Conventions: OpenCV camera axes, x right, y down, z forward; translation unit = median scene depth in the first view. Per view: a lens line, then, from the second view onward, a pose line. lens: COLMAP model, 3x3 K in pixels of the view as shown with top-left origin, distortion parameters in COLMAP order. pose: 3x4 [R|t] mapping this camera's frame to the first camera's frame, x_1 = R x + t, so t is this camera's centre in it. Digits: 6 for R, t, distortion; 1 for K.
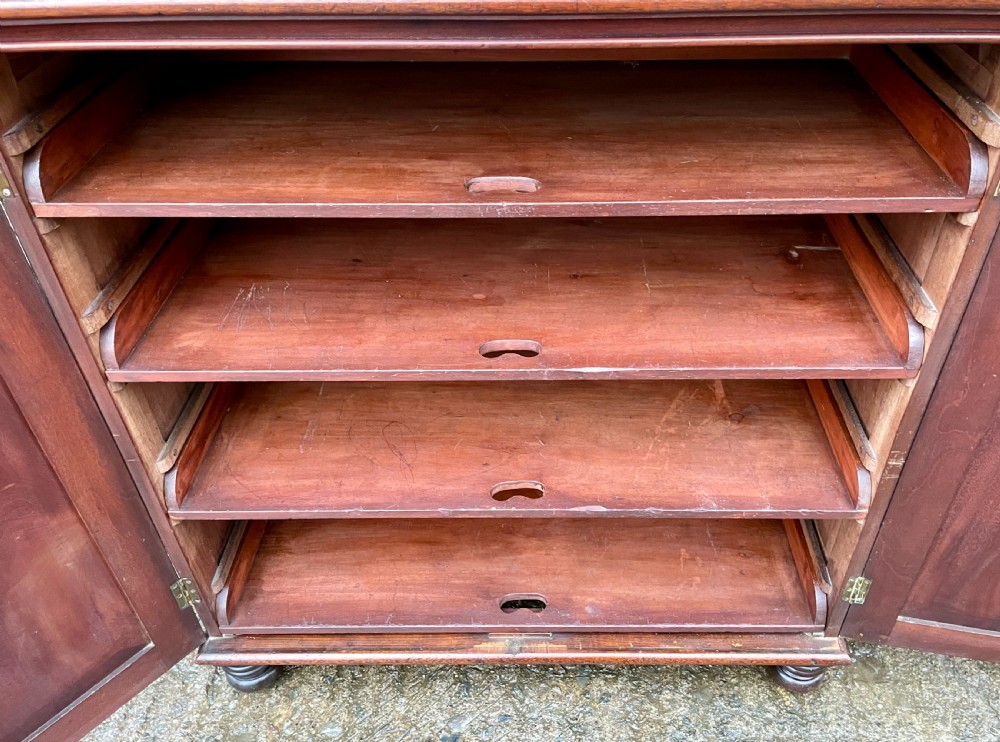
lens RADIAL K [[791.9, 0, 545.1], [0, 791.9, 345.9], [0, 0, 1]] dist [0.061781, -0.062200]
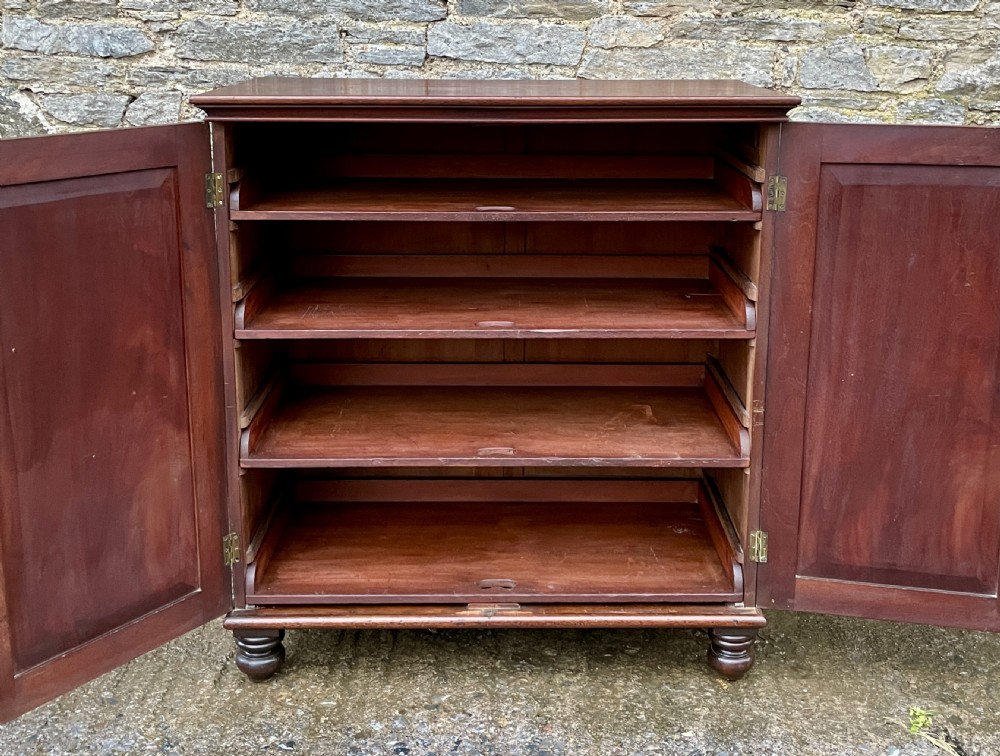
lens RADIAL K [[1126.9, 0, 519.0], [0, 1126.9, 257.2], [0, 0, 1]] dist [0.069094, 0.000000]
pose [[0.999798, 0.008088, 0.018422, -0.030840], [0.000730, 0.900460, -0.434939, 0.669782], [-0.020106, 0.434864, 0.900271, -0.816680]]
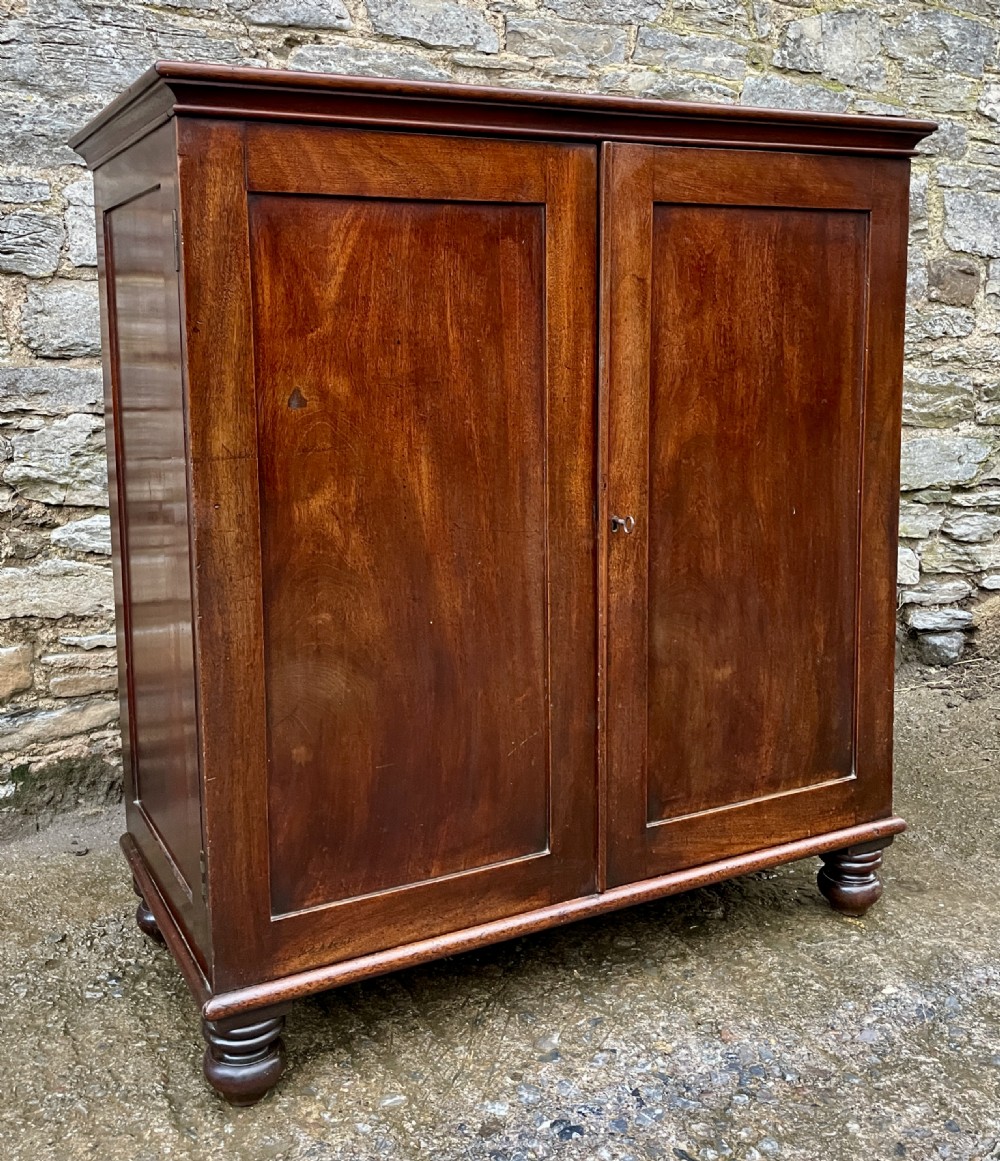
lens RADIAL K [[1201.9, 0, 467.7], [0, 1201.9, 478.3], [0, 0, 1]] dist [0.039475, 0.000000]
pose [[0.892297, -0.065449, 0.446680, -0.699497], [0.287374, 0.845427, -0.450188, 0.562199], [-0.348171, 0.530065, 0.773180, -0.128481]]
